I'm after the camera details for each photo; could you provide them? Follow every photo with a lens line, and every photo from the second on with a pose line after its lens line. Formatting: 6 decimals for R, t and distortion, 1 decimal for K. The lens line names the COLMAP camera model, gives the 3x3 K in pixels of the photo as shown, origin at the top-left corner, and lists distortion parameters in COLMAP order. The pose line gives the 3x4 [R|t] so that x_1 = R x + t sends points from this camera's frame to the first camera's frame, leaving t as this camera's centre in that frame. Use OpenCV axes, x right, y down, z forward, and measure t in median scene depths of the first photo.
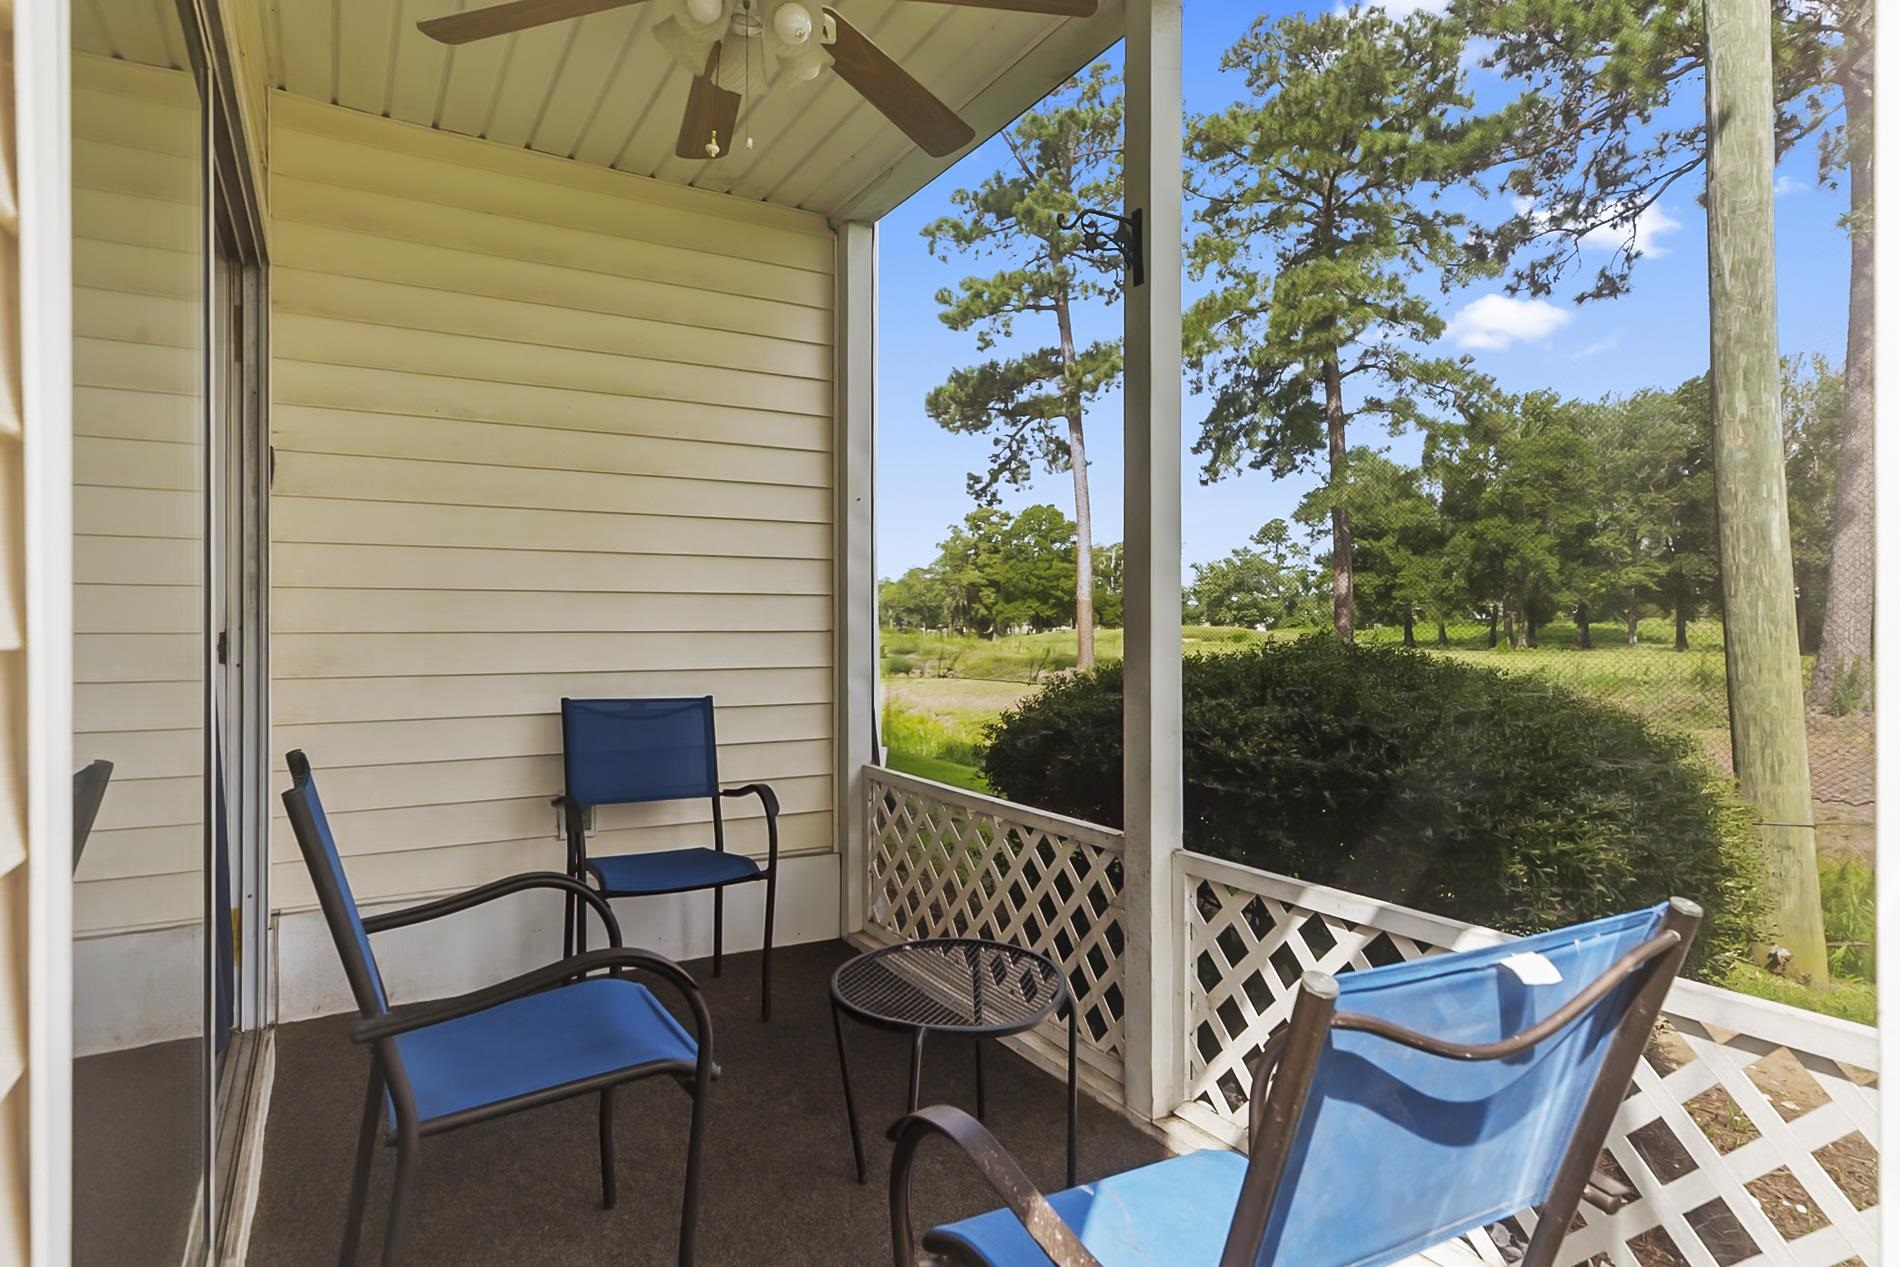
lens RADIAL K [[1071.8, 0, 951.9], [0, 1071.8, 630.4], [0, 0, 1]] dist [-0.002030, -0.000141]
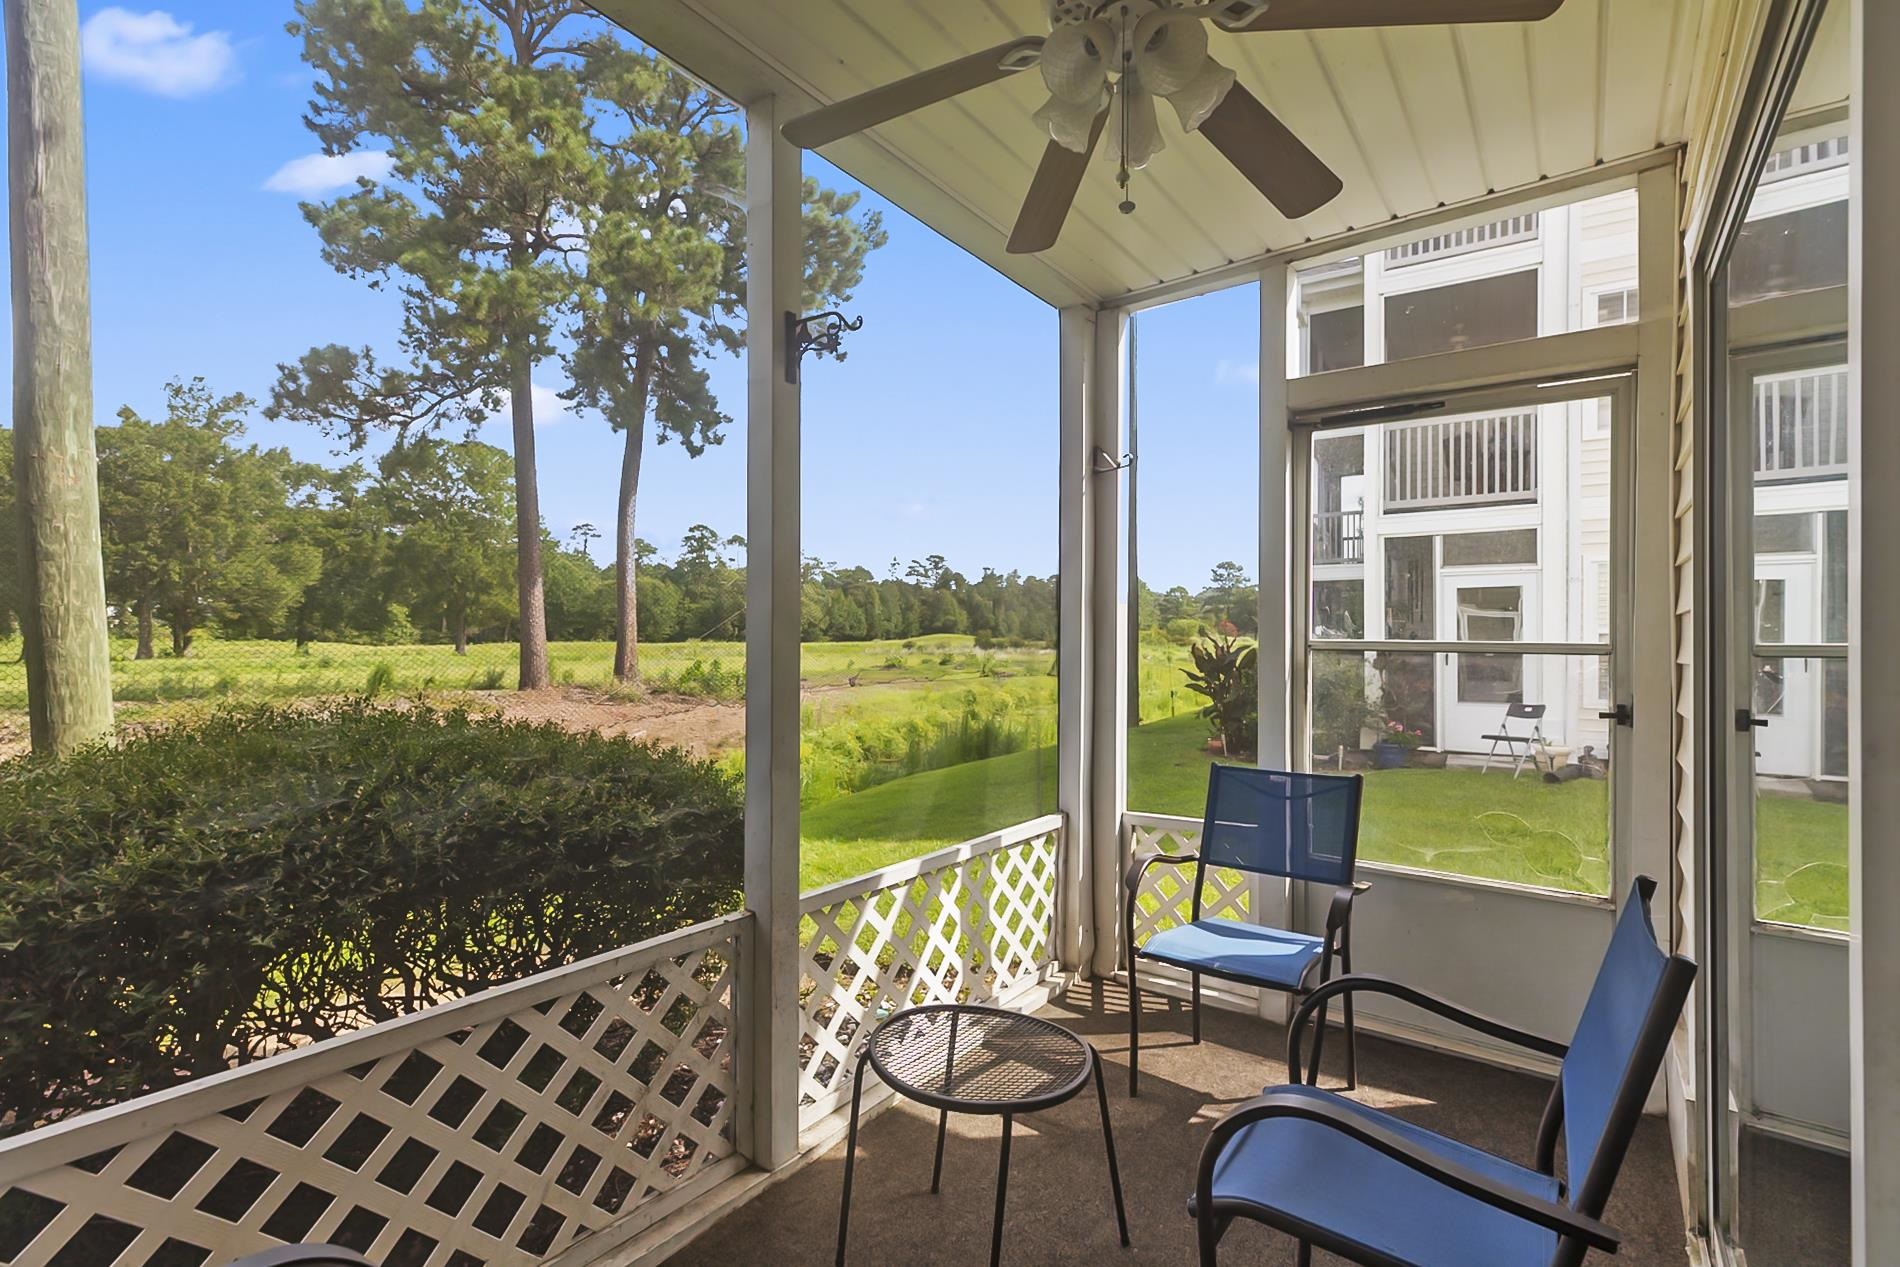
lens RADIAL K [[868.0, 0, 955.5], [0, 868.0, 639.3], [0, 0, 1]] dist [-0.010465, 0.000001]
pose [[-0.405695, 0.001039, 0.914008, -0.321125], [-0.001616, 0.999997, -0.001854, -0.030339], [-0.914007, -0.002230, -0.405692, 0.572904]]
